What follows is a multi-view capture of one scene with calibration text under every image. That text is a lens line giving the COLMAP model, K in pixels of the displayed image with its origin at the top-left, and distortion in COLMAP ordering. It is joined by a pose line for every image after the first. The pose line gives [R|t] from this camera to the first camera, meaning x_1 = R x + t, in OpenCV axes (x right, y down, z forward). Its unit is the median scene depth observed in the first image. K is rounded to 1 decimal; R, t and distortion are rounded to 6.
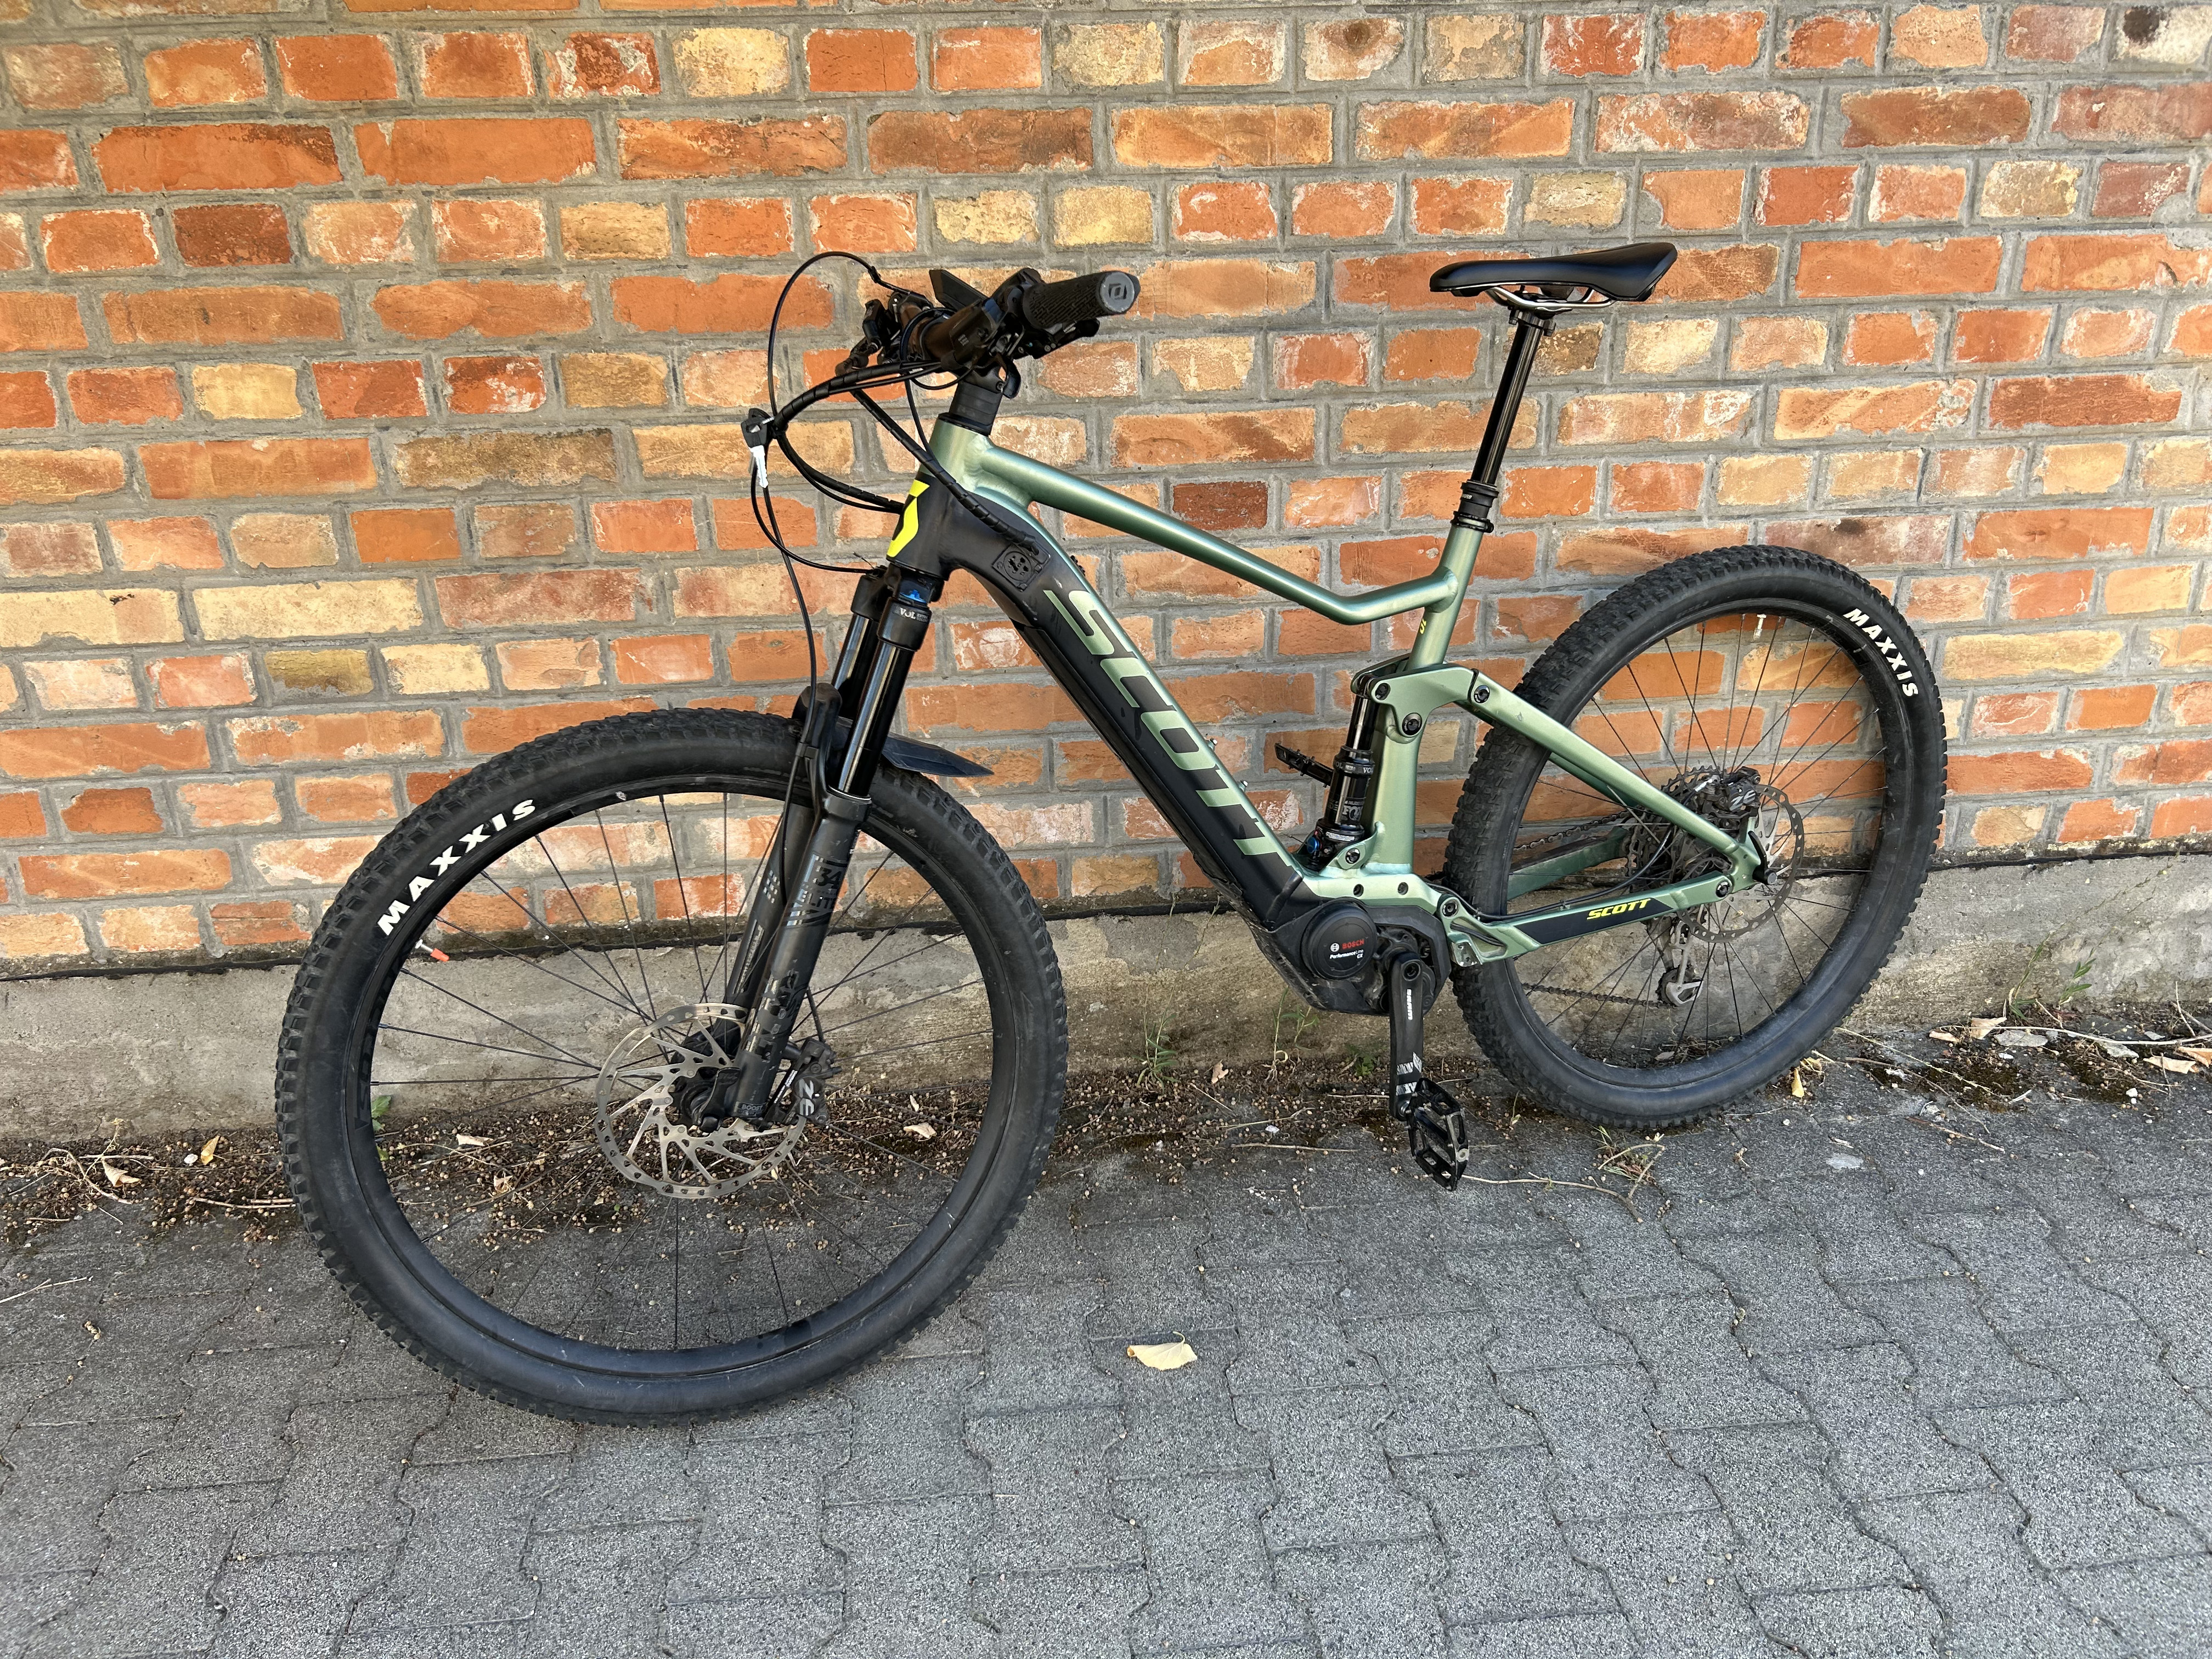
lens RADIAL K [[1688.1, 0, 1092.3], [0, 1688.1, 817.7], [0, 0, 1]] dist [0.043162, -0.053738]
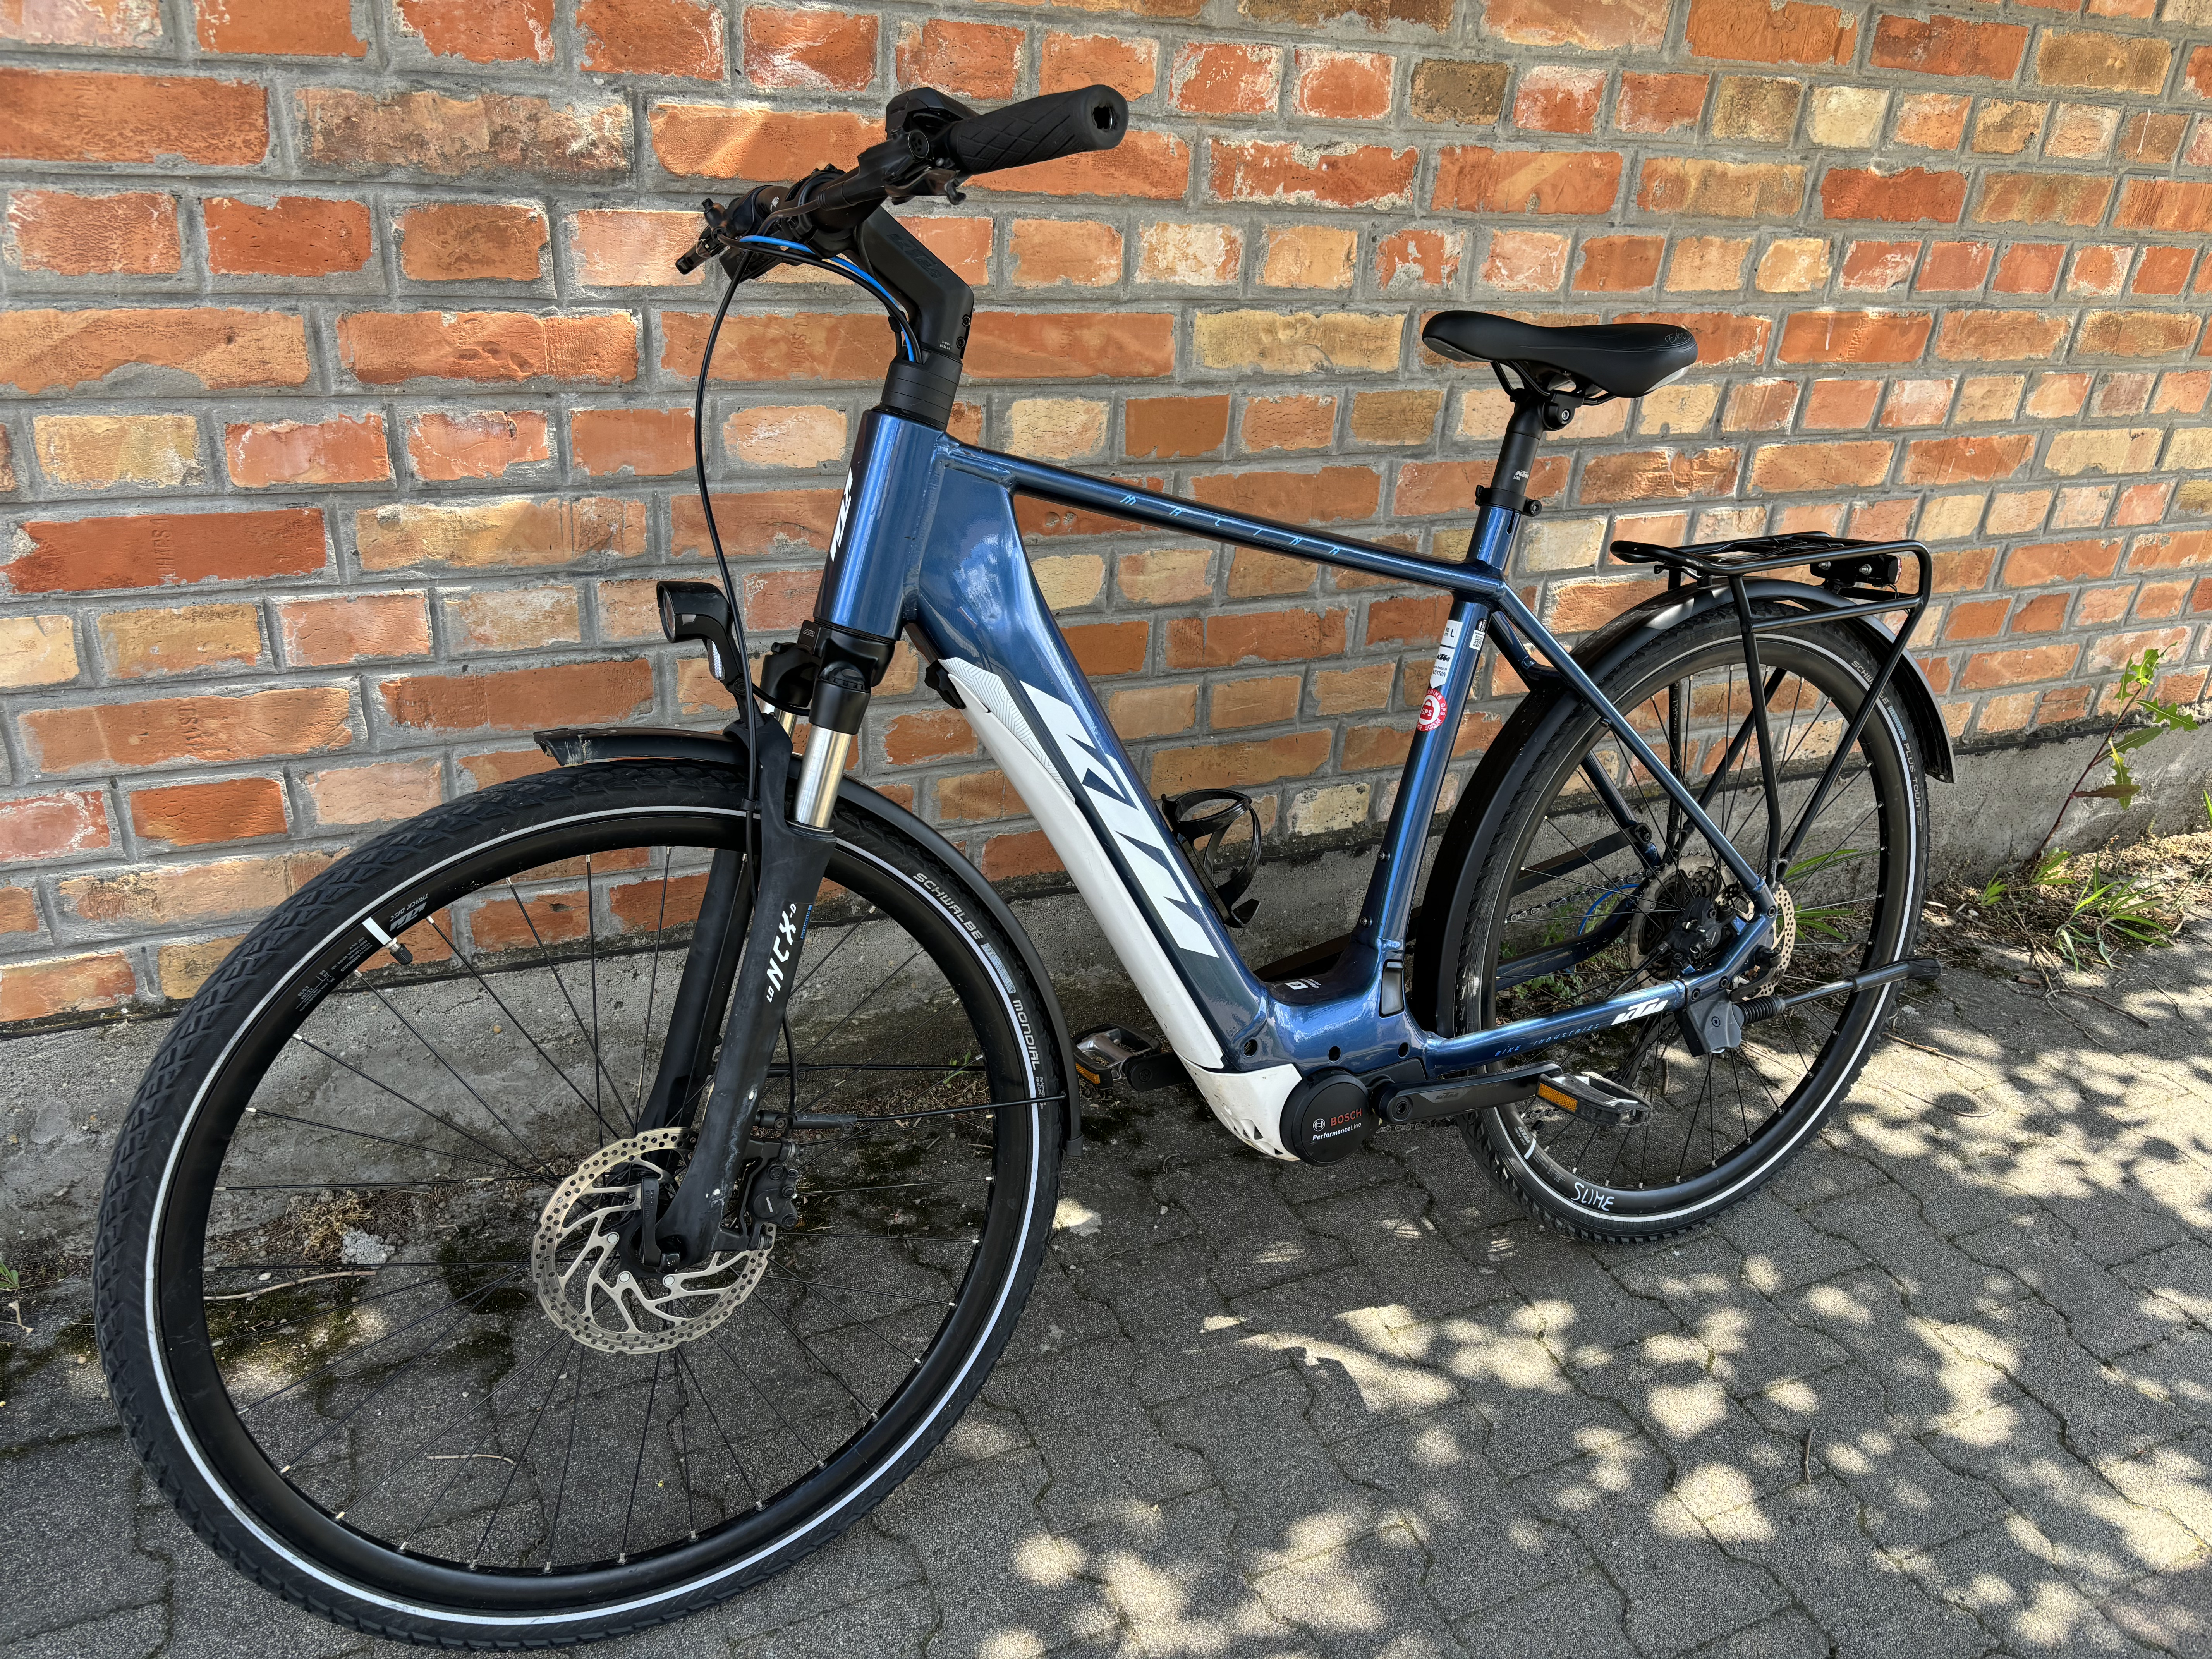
lens RADIAL K [[1698.5, 0, 1126.7], [0, 1698.5, 842.0], [0, 0, 1]] dist [0.048871, -0.053826]
pose [[0.930182, -0.075110, 0.359333, -1.748872], [0.050103, 0.995660, 0.078422, 0.032241], [-0.363664, -0.054943, 0.929909, 0.086619]]
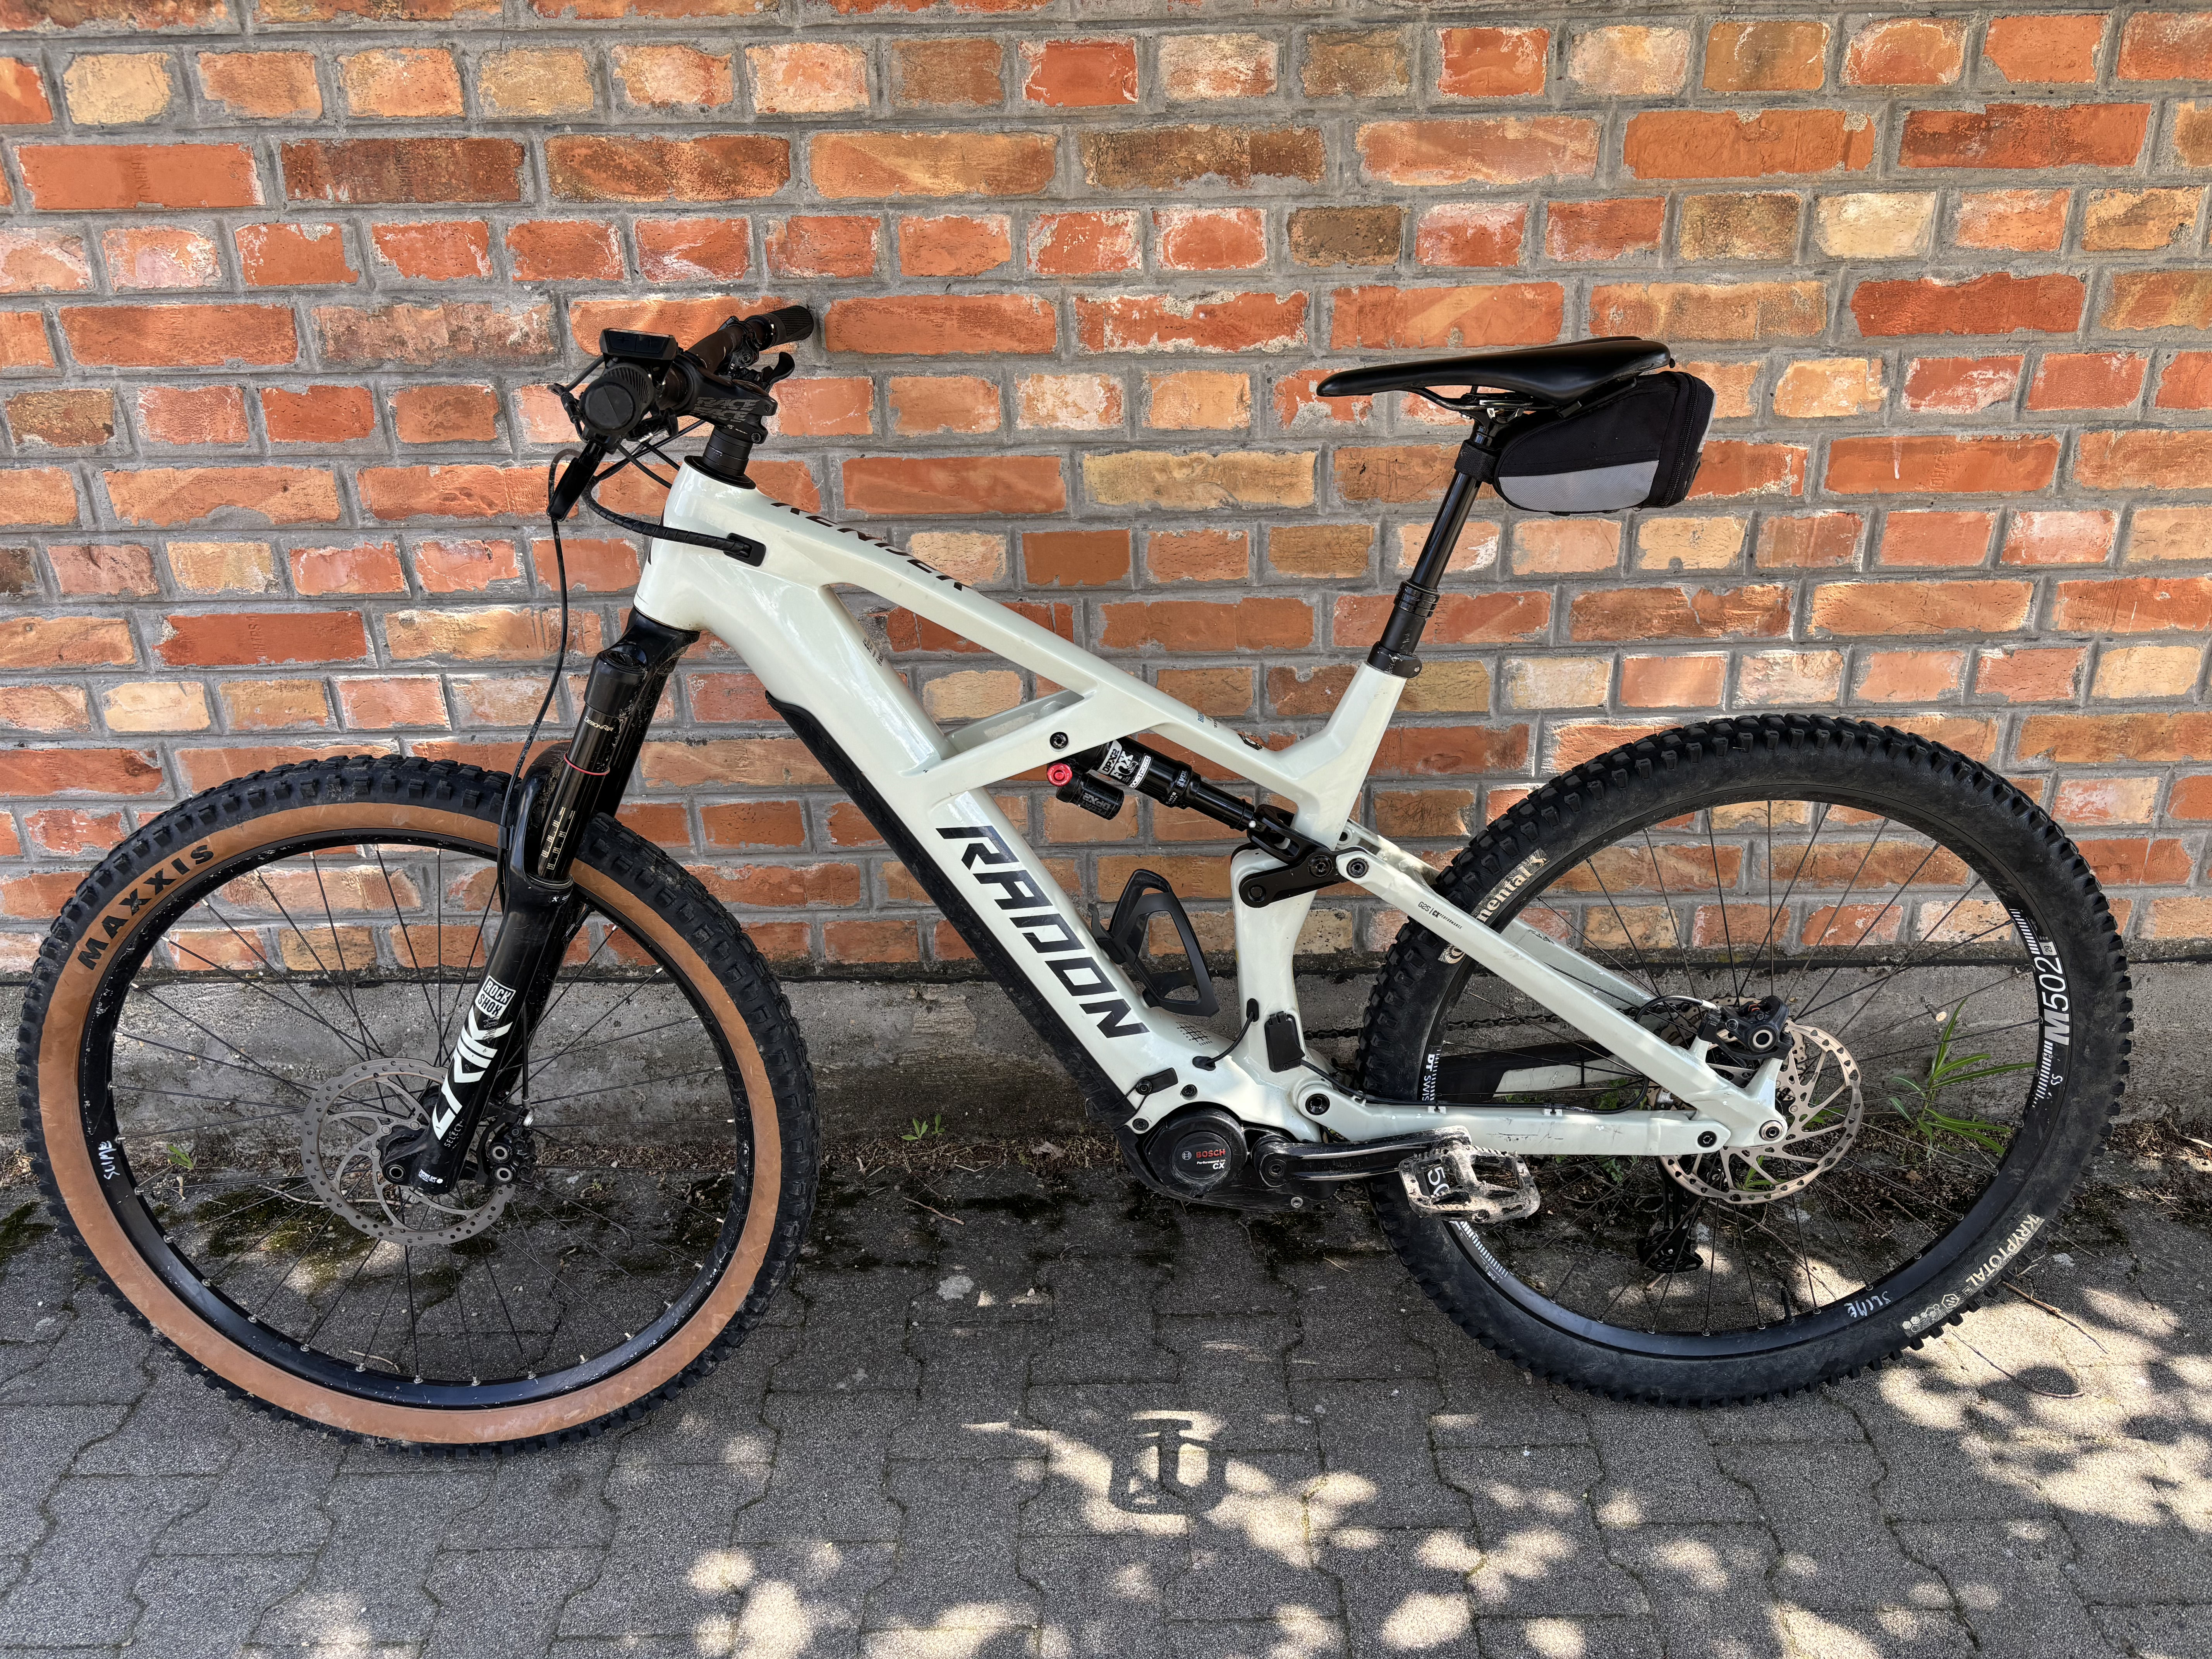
lens RADIAL K [[1698.5, 0, 1114.1], [0, 1698.5, 836.5], [0, 0, 1]] dist [0.048871, -0.053826]
pose [[0.996627, 0.034281, -0.074568, -1.277419], [-0.032958, 0.999278, 0.018907, 0.025158], [0.075162, -0.016385, 0.997037, -0.040109]]
